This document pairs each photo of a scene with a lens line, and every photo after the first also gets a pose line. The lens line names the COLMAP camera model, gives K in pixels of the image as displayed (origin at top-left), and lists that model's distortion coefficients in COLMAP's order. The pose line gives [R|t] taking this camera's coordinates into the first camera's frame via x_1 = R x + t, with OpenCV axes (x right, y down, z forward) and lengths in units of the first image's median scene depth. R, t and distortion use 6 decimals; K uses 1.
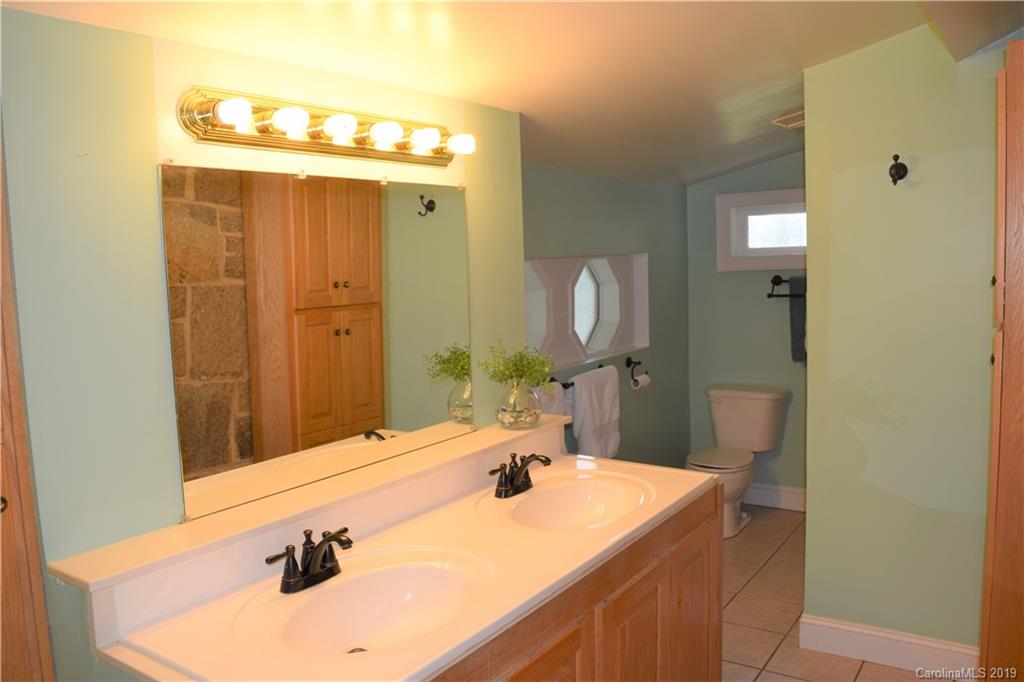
lens RADIAL K [[795.7, 0, 512.0], [0, 795.7, 341.0], [0, 0, 1]] dist [-0.085734, 0.003689]
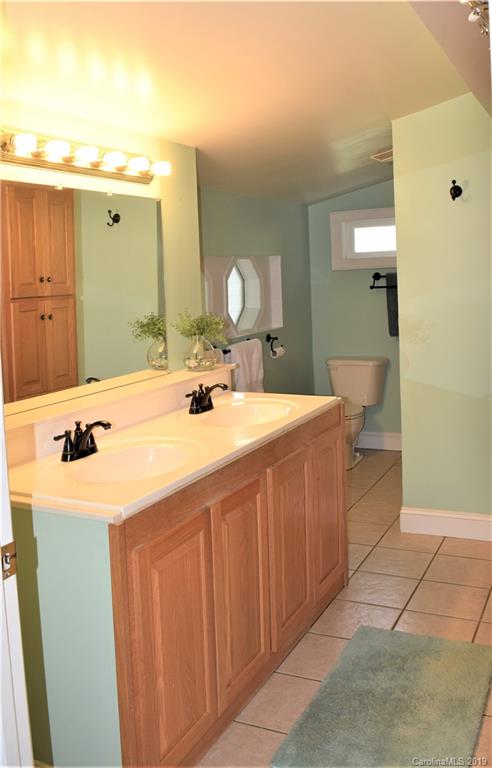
lens RADIAL K [[702.0, 0, 257.8], [0, 702.0, 331.2], [0, 0, 1]] dist [-0.101439, 0.001599]
pose [[0.988005, -0.017599, 0.153418, -0.053054], [0.021637, 0.999461, -0.024691, 0.047952], [-0.152901, 0.027715, 0.987853, -0.157904]]
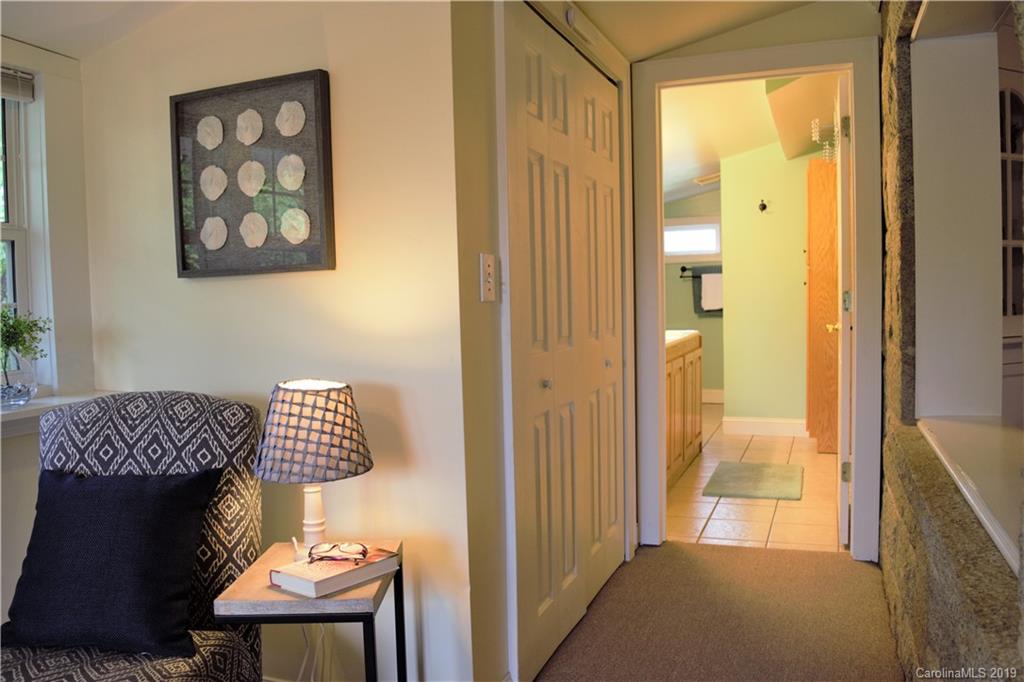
lens RADIAL K [[795.7, 0, 512.0], [0, 795.7, 341.0], [0, 0, 1]] dist [-0.085734, 0.003689]
pose [[0.973794, 0.002245, 0.227422, -0.518784], [0.008640, 0.998864, -0.046859, 0.192800], [-0.227269, 0.047596, 0.972668, -0.740306]]
